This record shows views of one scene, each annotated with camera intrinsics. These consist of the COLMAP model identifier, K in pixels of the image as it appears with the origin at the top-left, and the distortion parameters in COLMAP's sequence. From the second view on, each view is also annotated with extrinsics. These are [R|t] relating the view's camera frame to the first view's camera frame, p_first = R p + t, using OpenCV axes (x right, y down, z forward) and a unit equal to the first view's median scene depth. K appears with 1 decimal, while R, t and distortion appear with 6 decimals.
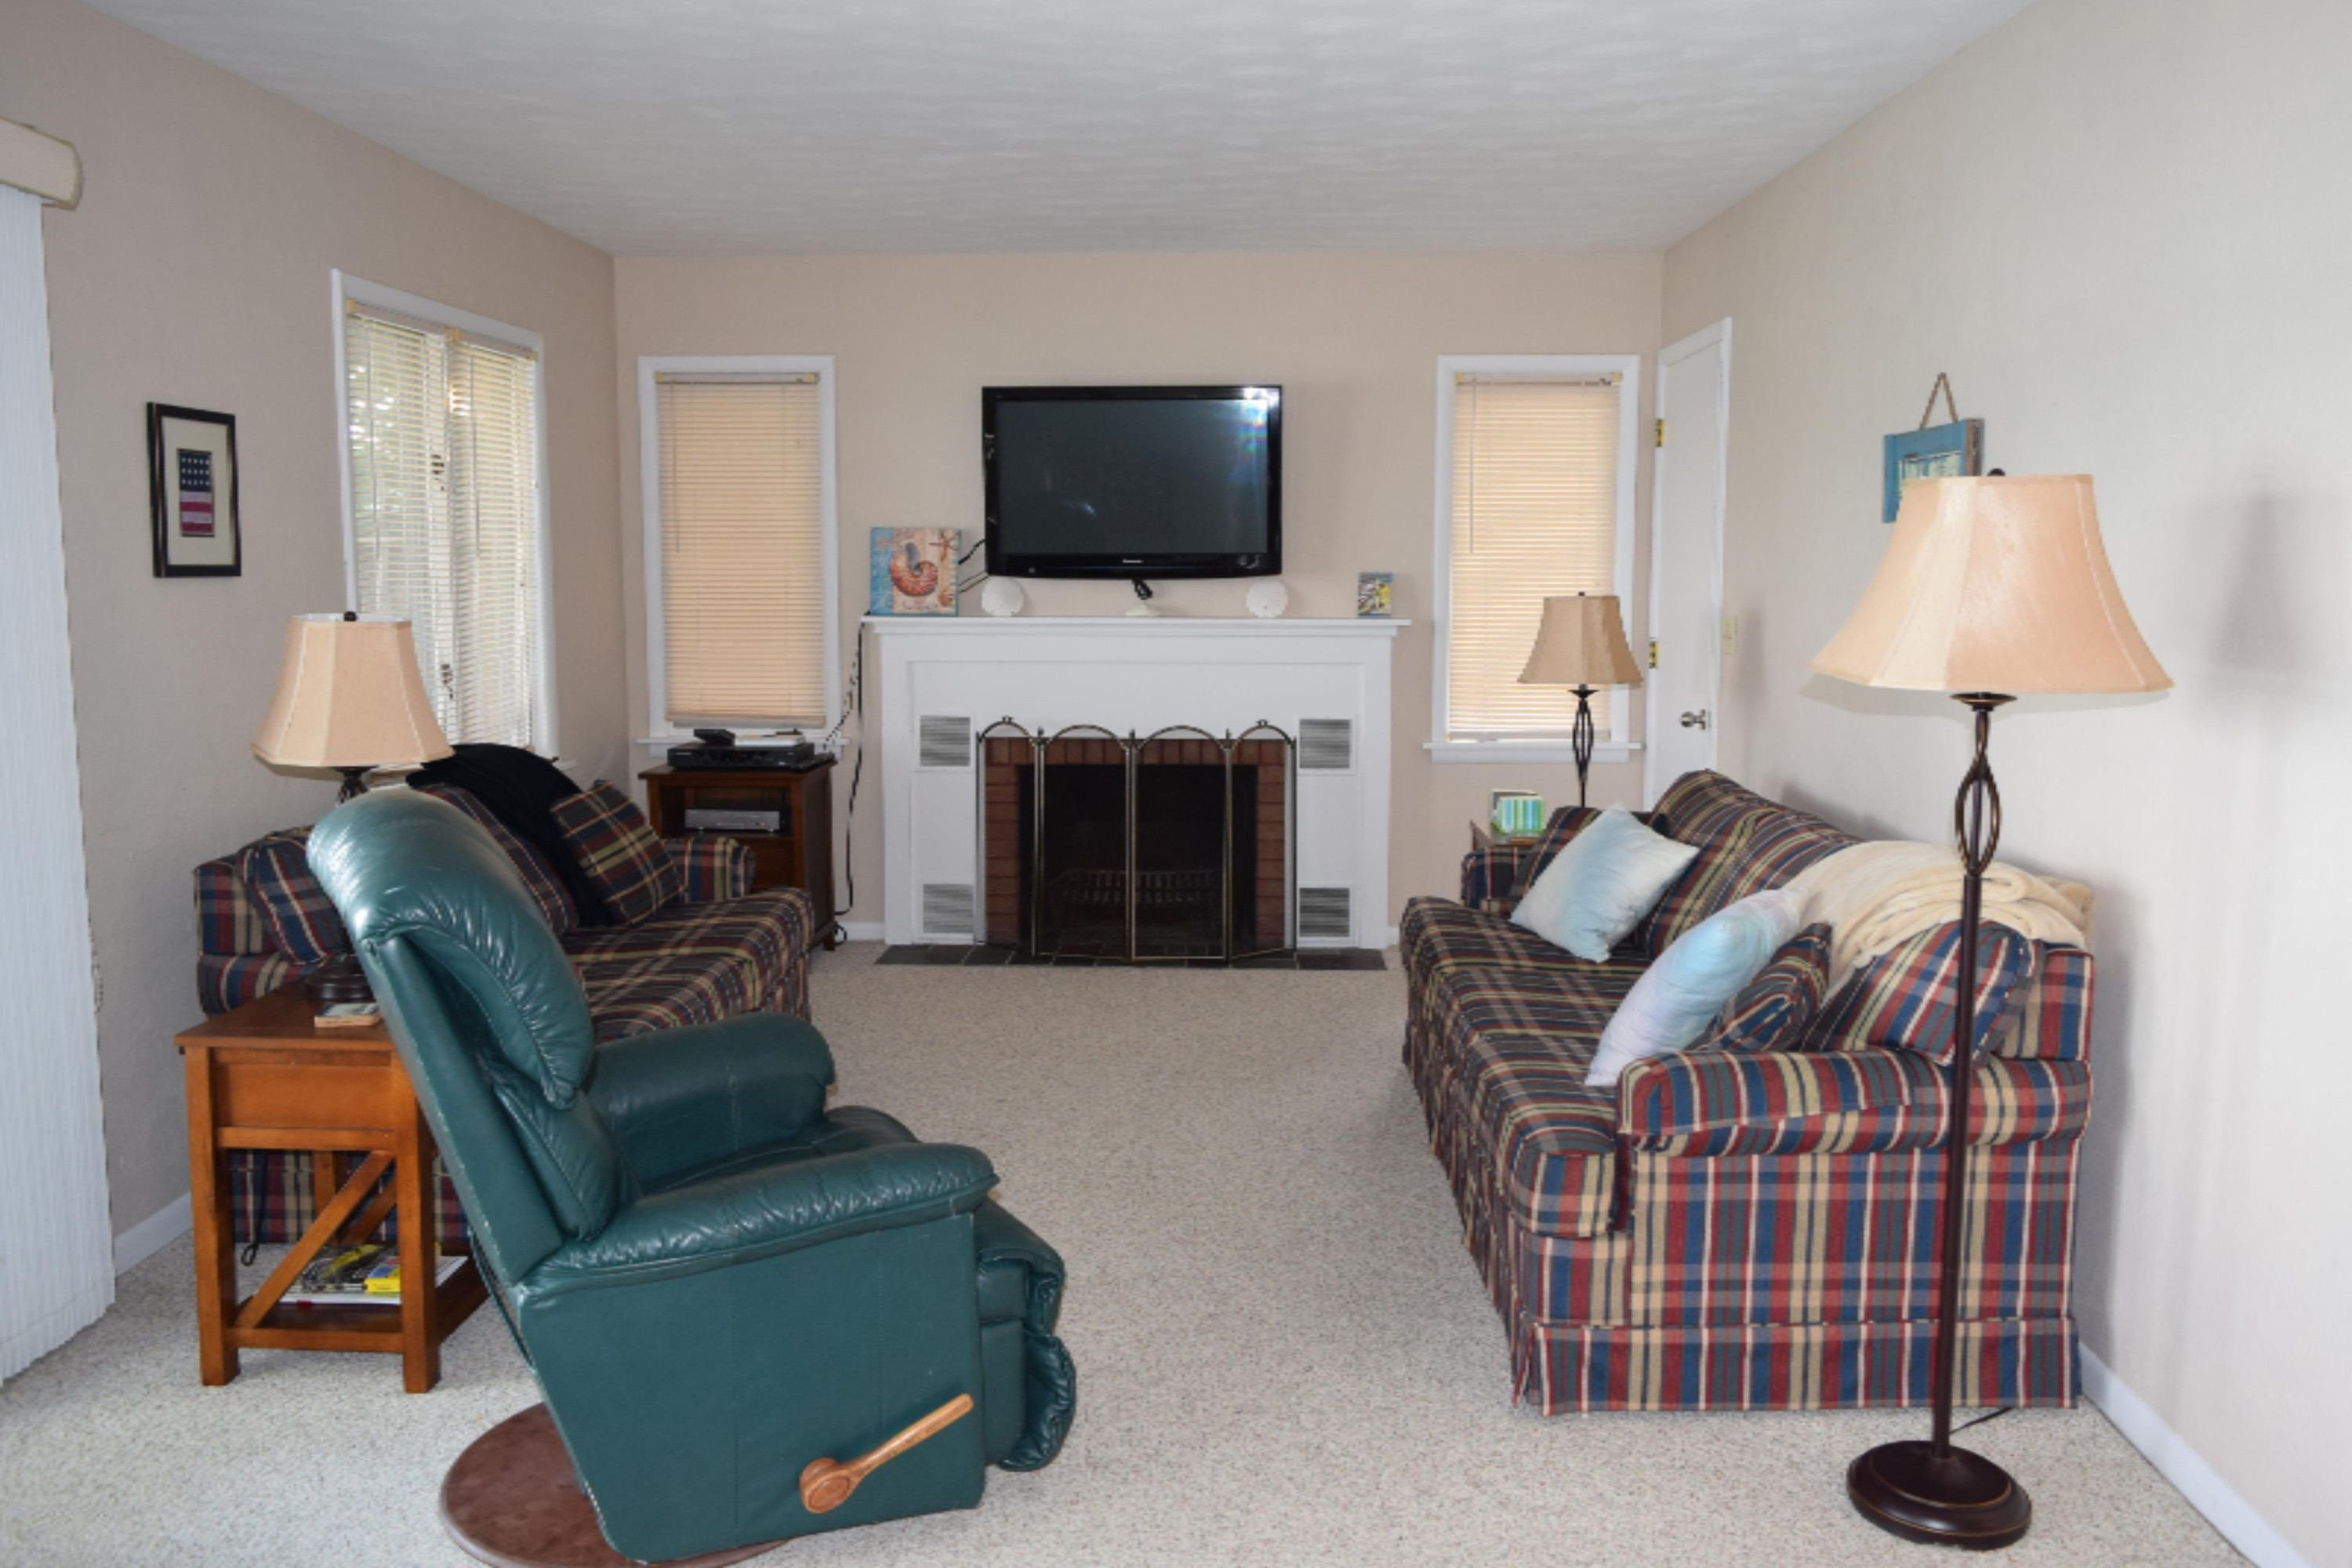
lens RADIAL K [[1829.1, 0, 1197.3], [0, 1829.1, 763.3], [0, 0, 1]] dist [-0.015340, 0.010145]
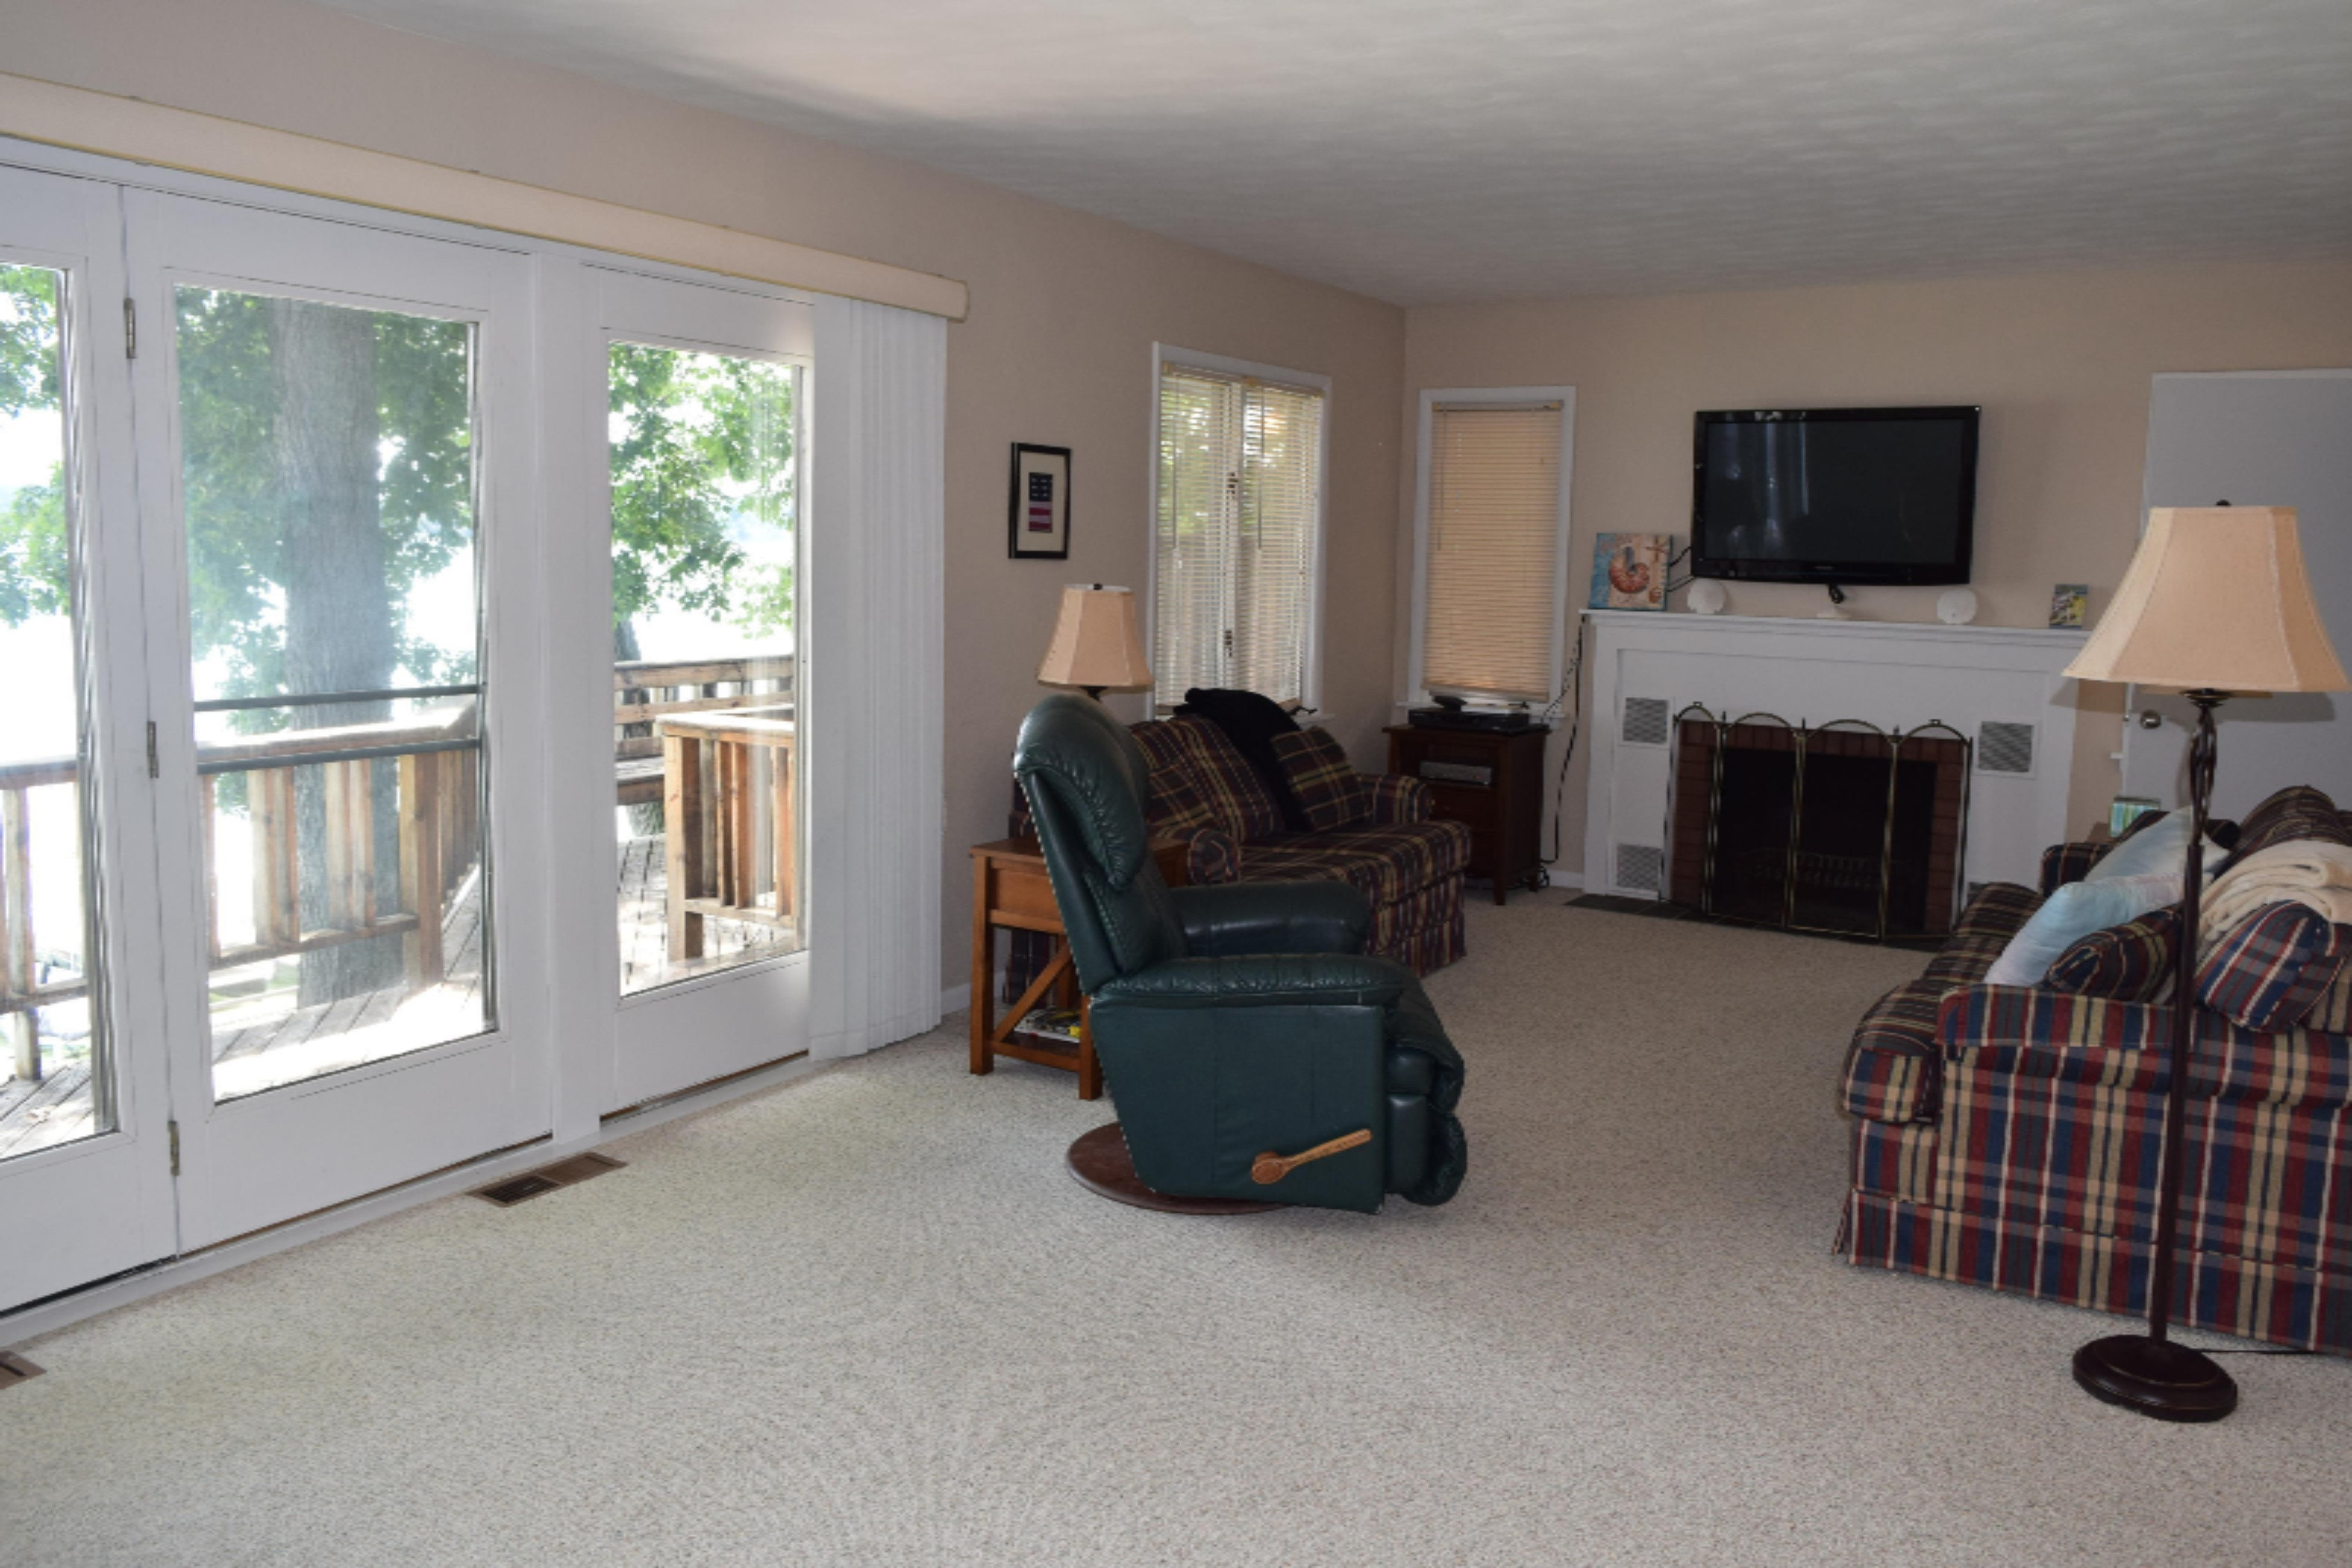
lens RADIAL K [[1829.1, 0, 1197.3], [0, 1829.1, 763.3], [0, 0, 1]] dist [-0.015340, 0.010145]
pose [[0.872653, 0.076819, -0.482261, 0.362022], [-0.077272, 0.996830, 0.018961, 0.030871], [0.482188, 0.020719, 0.875823, -0.289174]]
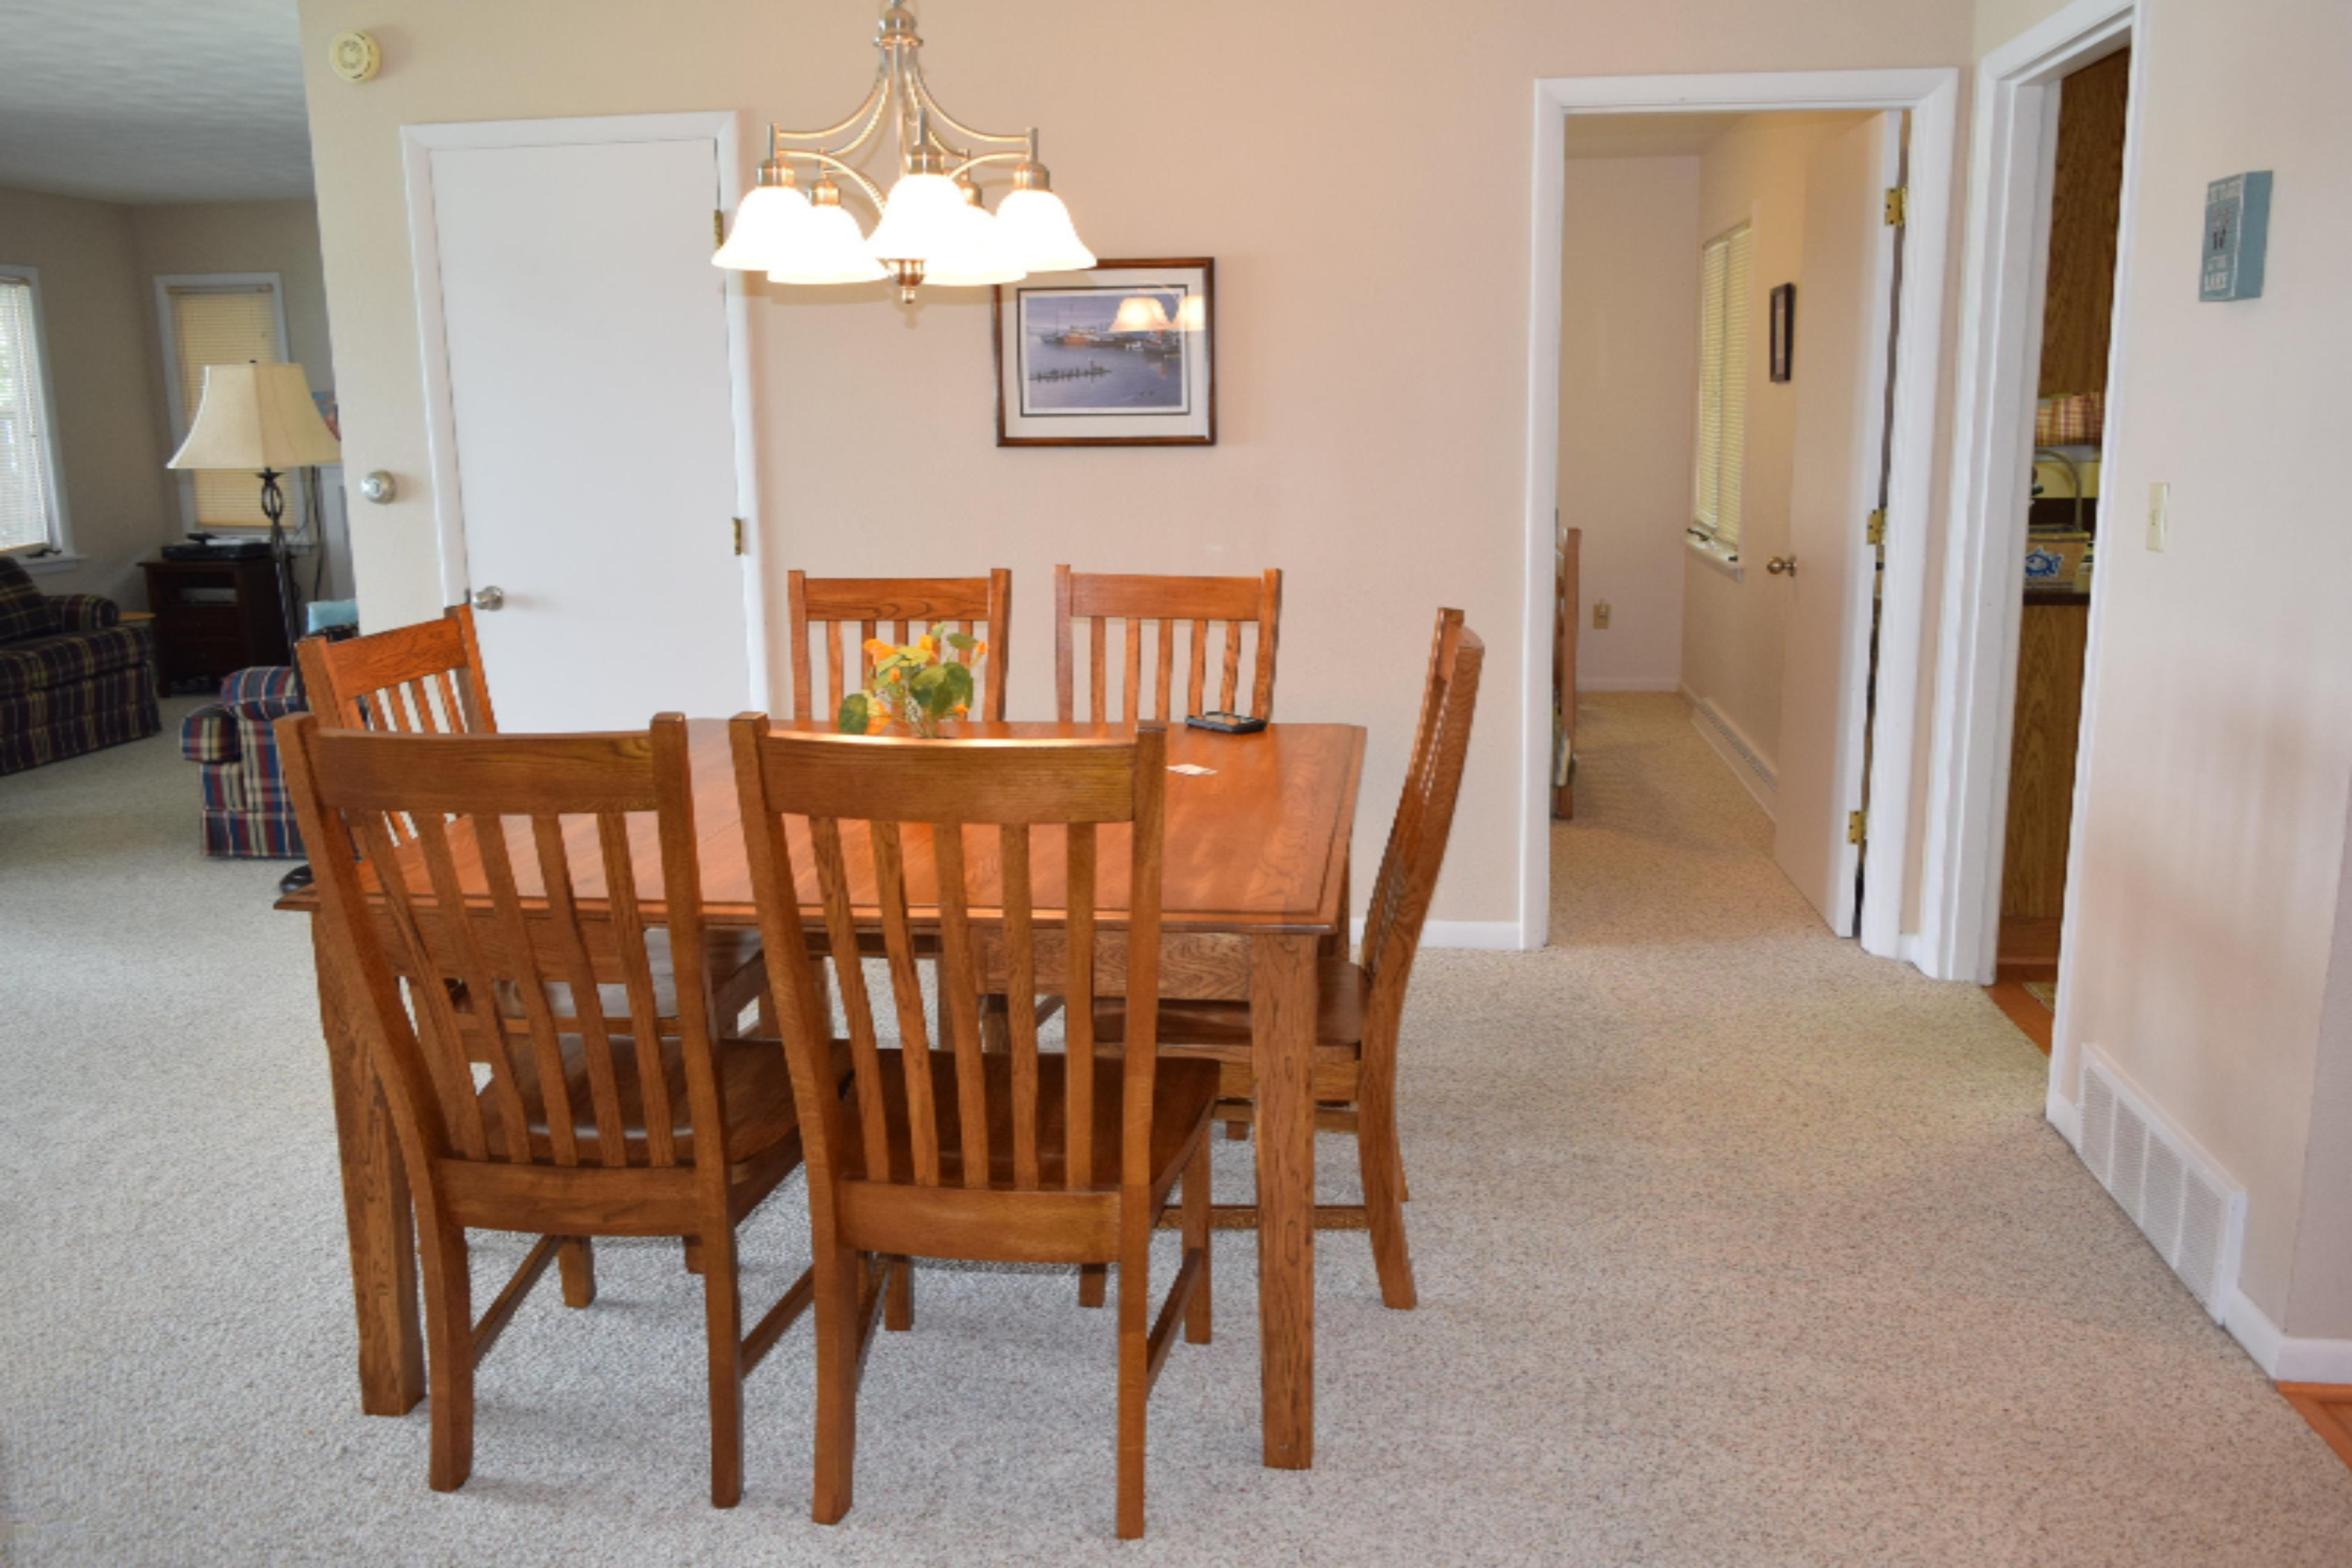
lens RADIAL K [[1829.1, 0, 1197.3], [0, 1829.1, 763.3], [0, 0, 1]] dist [-0.015340, 0.010145]
pose [[0.994416, 0.004019, -0.105457, 1.396593], [0.004247, 0.996941, 0.078039, 0.110225], [0.105448, -0.078052, 0.991357, -0.771329]]
